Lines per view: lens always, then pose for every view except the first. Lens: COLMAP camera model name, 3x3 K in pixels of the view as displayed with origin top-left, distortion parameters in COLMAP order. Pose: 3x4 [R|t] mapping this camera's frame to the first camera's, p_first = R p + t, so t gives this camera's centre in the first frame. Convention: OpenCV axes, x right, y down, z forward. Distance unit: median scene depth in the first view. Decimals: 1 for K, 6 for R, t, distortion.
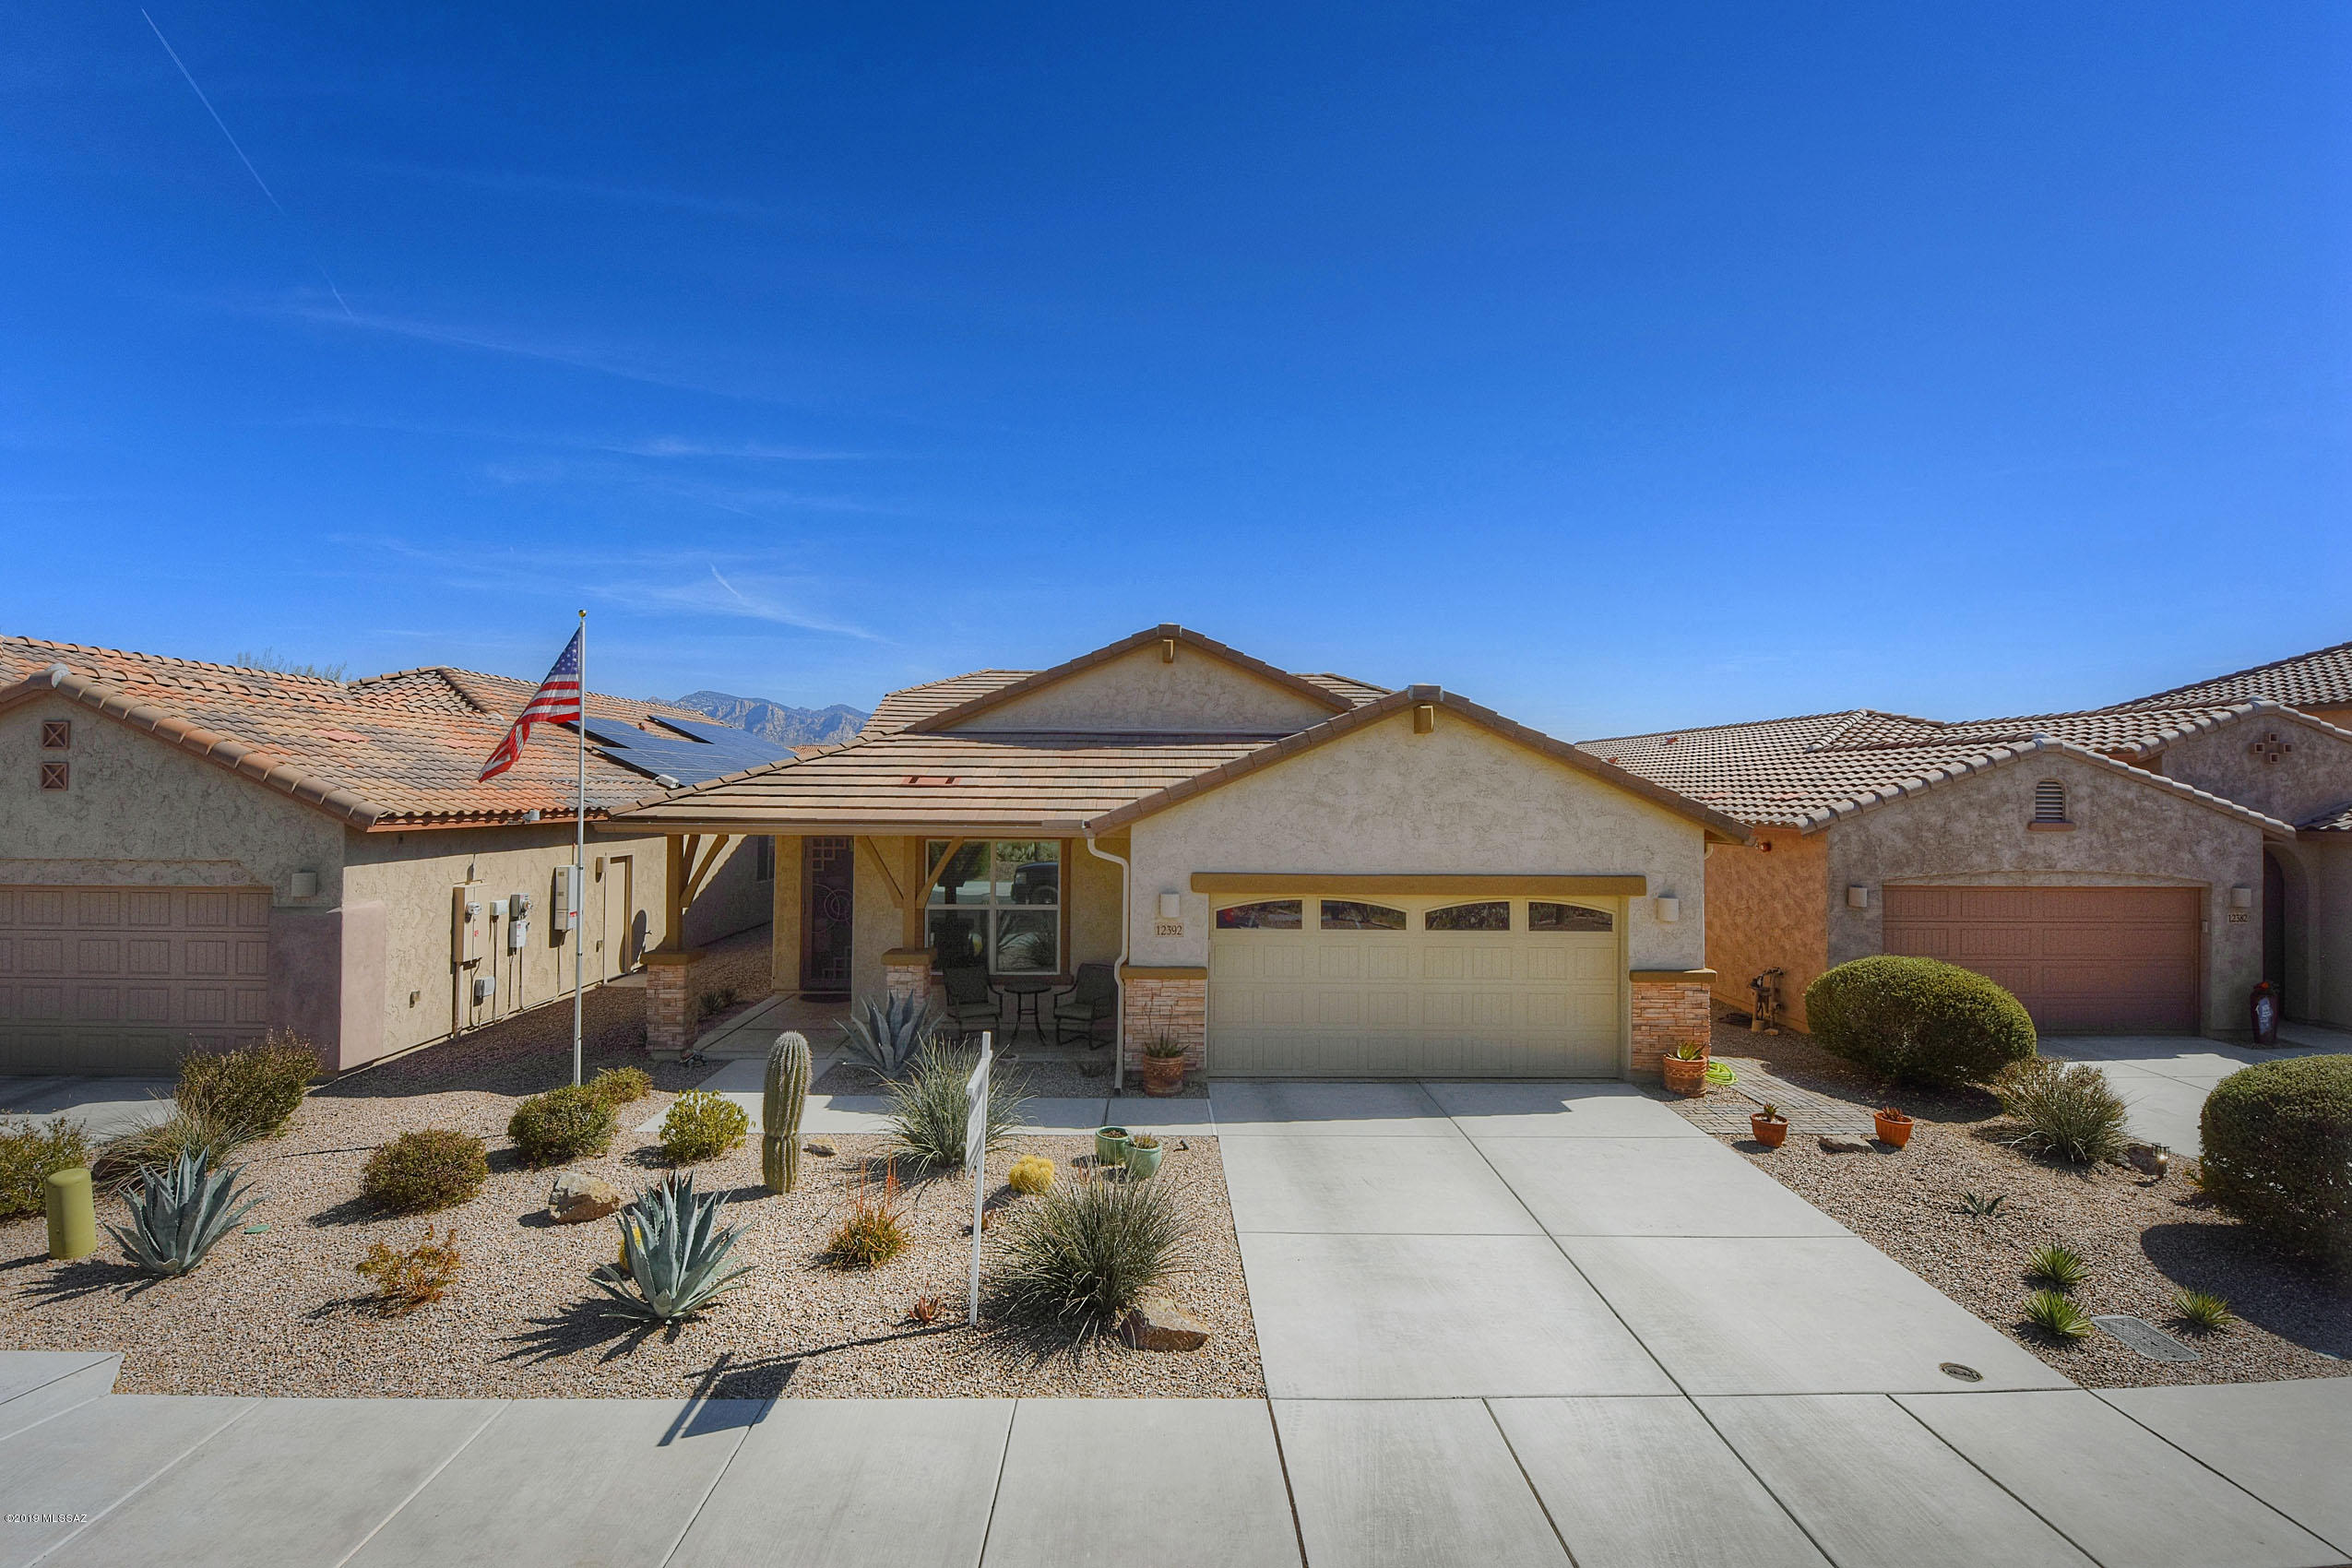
lens RADIAL K [[1071.6, 0, 1187.3], [0, 1071.6, 780.4], [0, 0, 1]] dist [0.001063, -0.009924]
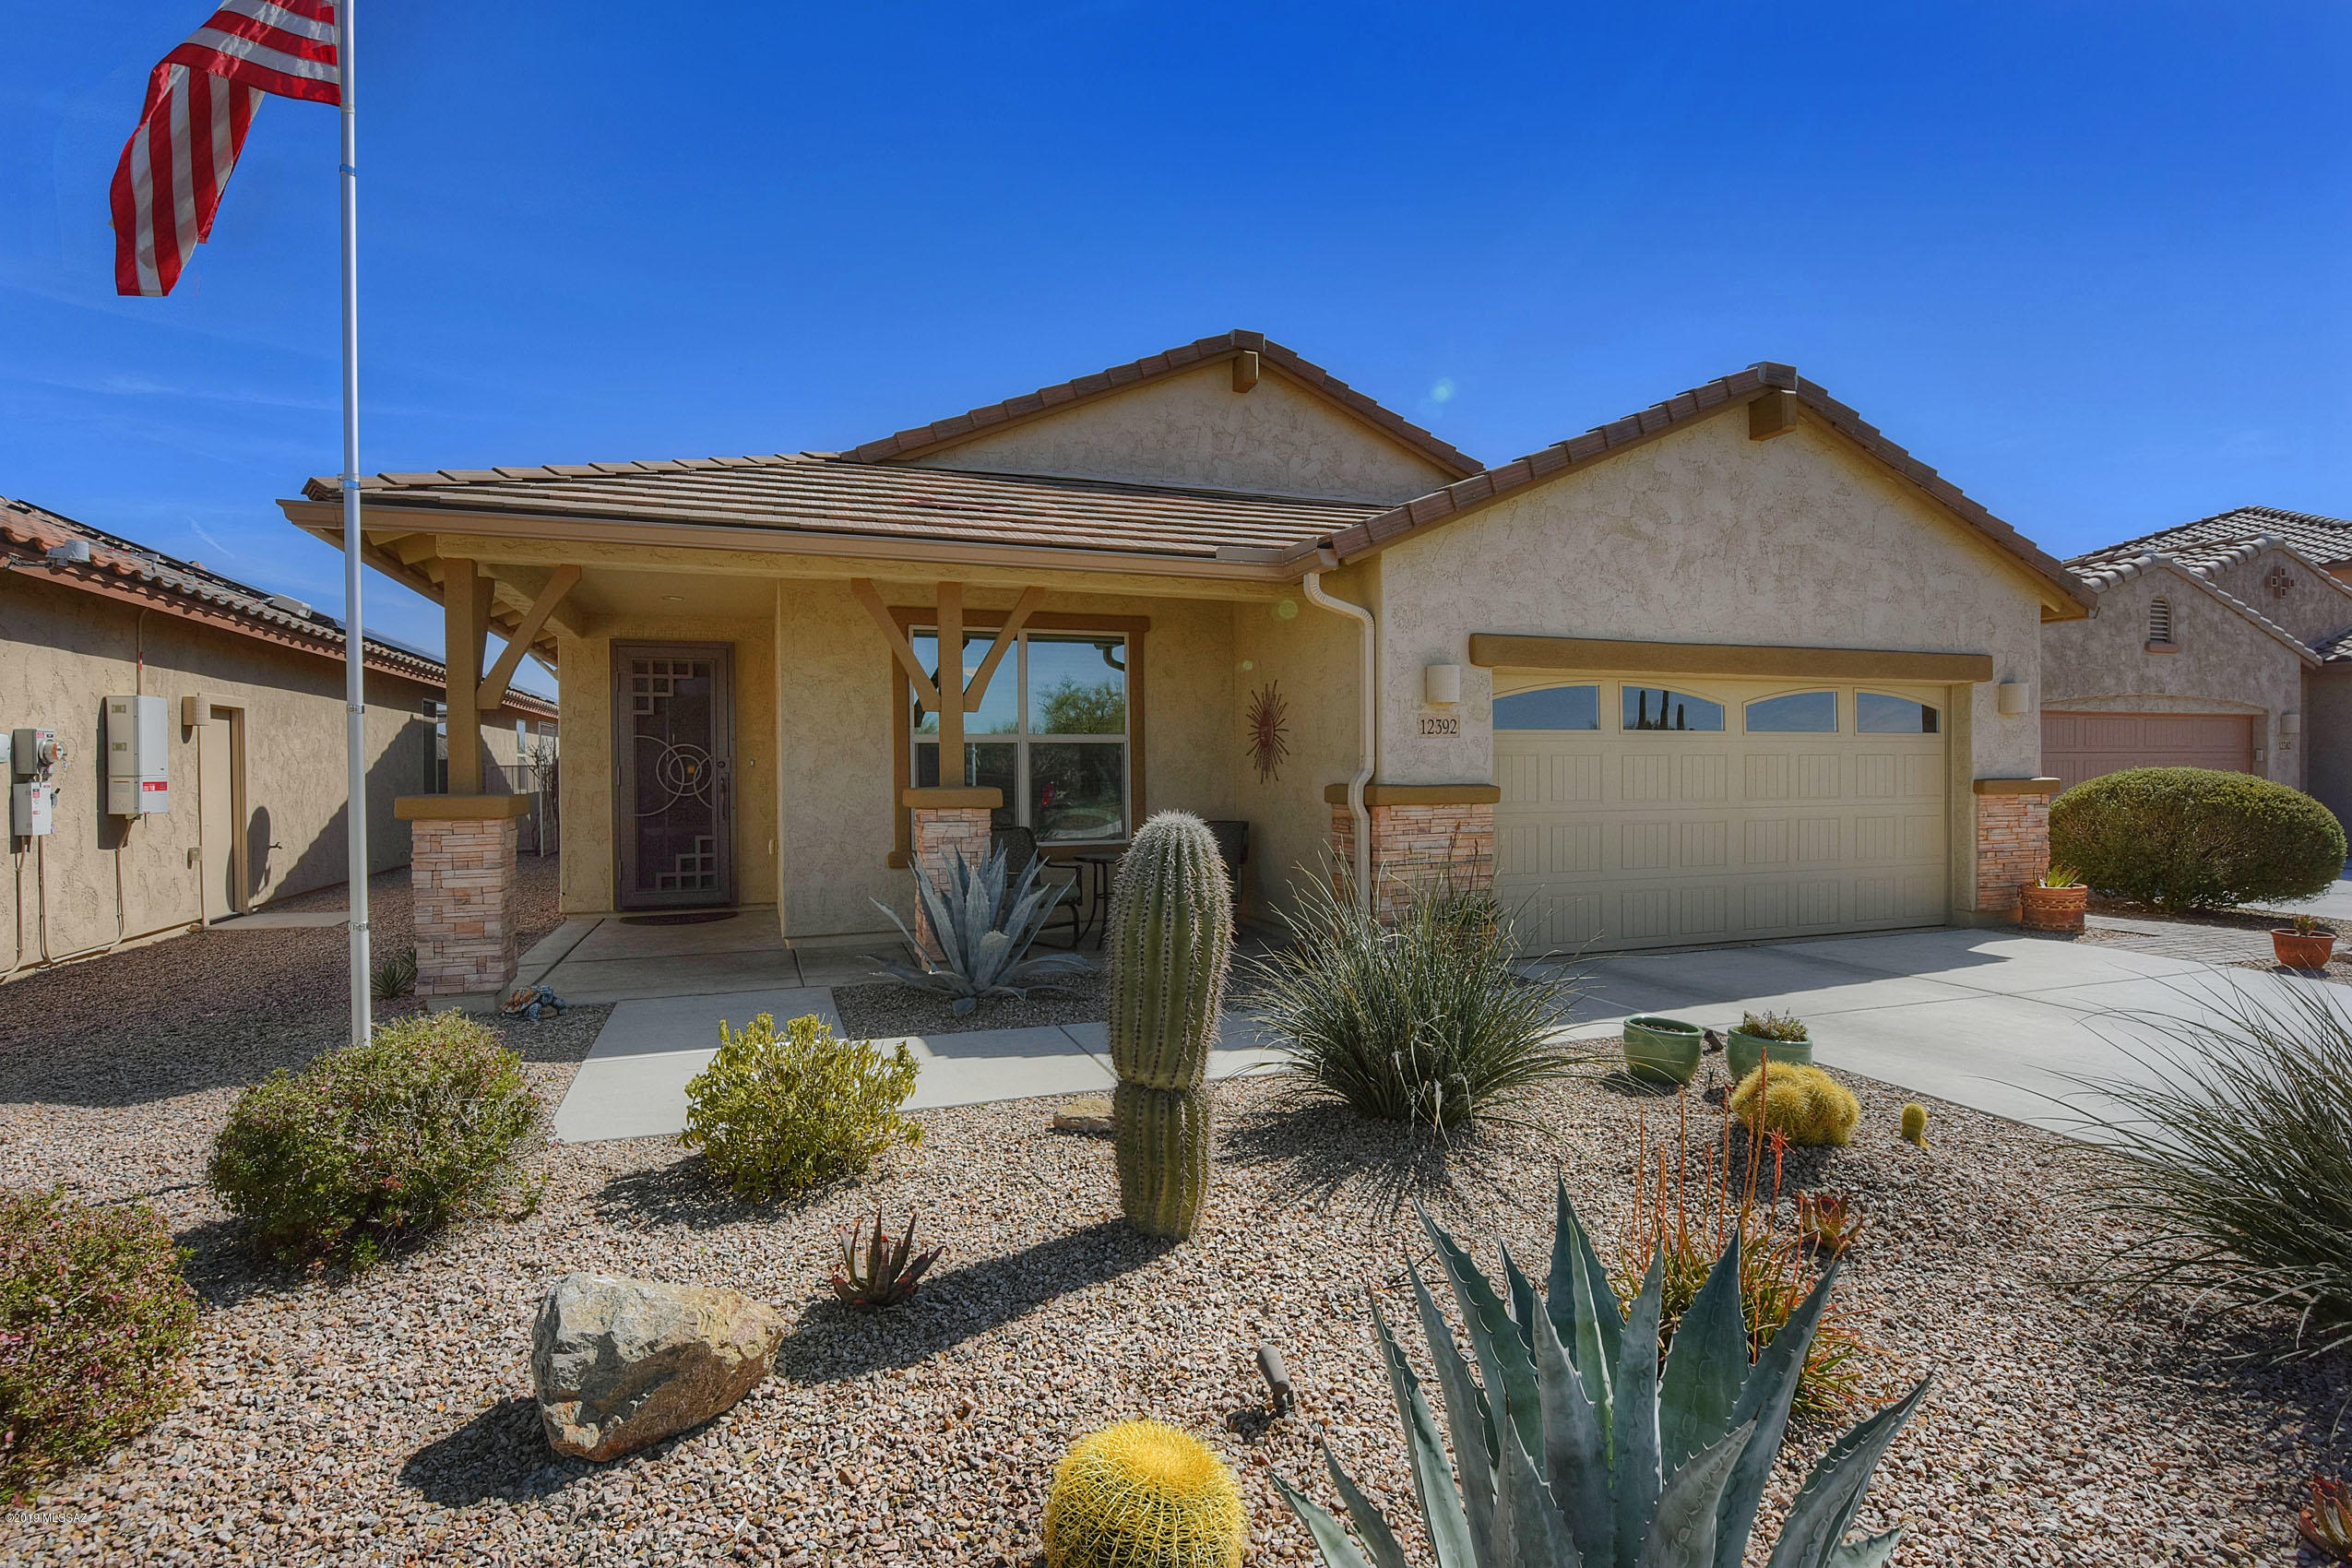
lens RADIAL K [[1071.6, 0, 1187.3], [0, 1071.6, 780.4], [0, 0, 1]] dist [0.001063, -0.009924]
pose [[0.946553, -0.013758, 0.322254, -0.349176], [0.006512, 0.999701, 0.023554, 0.153854], [-0.322482, -0.020196, 0.946360, 0.458499]]
